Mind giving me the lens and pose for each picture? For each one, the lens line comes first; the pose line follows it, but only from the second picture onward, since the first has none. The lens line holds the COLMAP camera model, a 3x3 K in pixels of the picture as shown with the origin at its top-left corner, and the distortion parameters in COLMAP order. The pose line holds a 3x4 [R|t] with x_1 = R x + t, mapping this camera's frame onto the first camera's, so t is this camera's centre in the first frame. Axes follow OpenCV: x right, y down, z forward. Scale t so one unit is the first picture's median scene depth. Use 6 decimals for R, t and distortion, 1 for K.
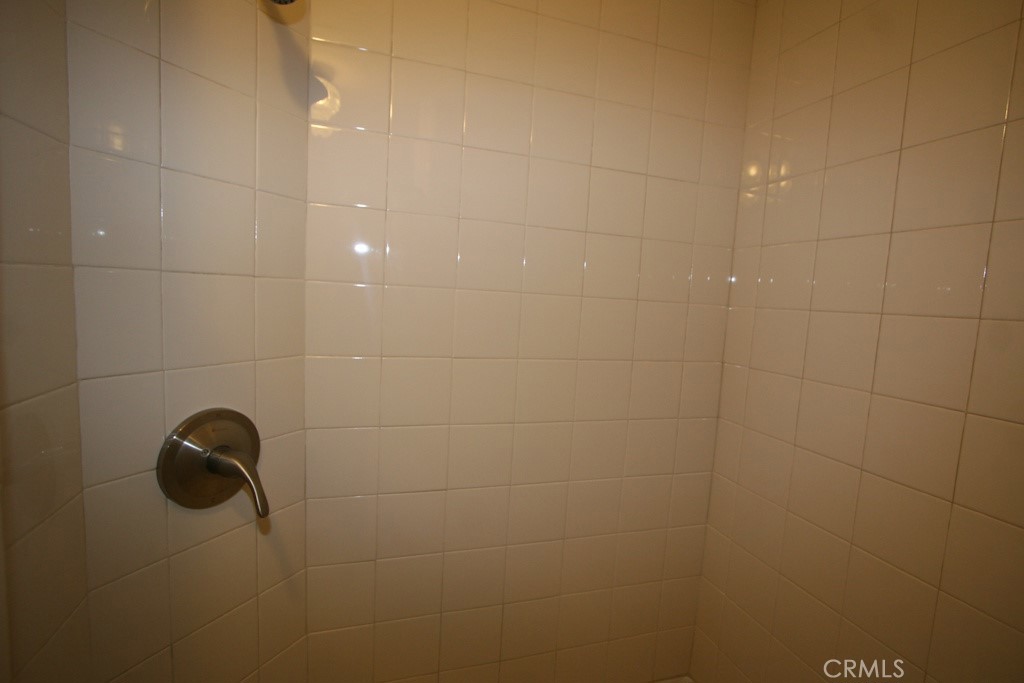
lens RADIAL K [[468.1, 0, 514.1], [0, 468.1, 340.9], [0, 0, 1]] dist [-0.010683, 0.000220]
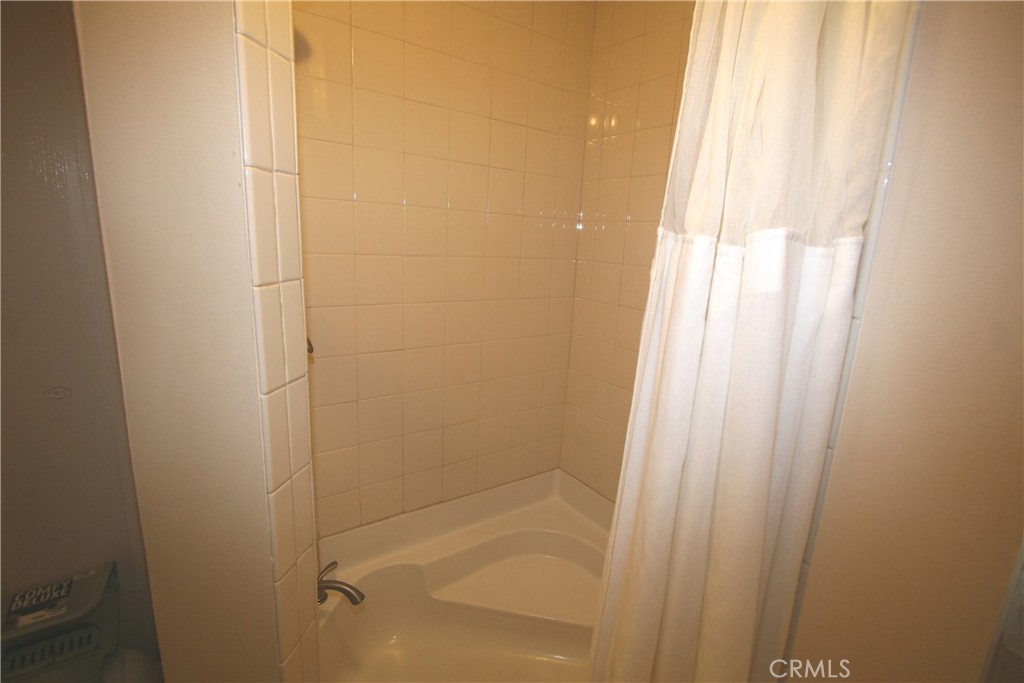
lens RADIAL K [[468.1, 0, 514.1], [0, 468.1, 340.9], [0, 0, 1]] dist [-0.010683, 0.000220]
pose [[0.952972, -0.076230, 0.293315, -0.187330], [0.033957, 0.988612, 0.146605, 0.071700], [-0.301151, -0.129750, 0.944708, -0.360840]]
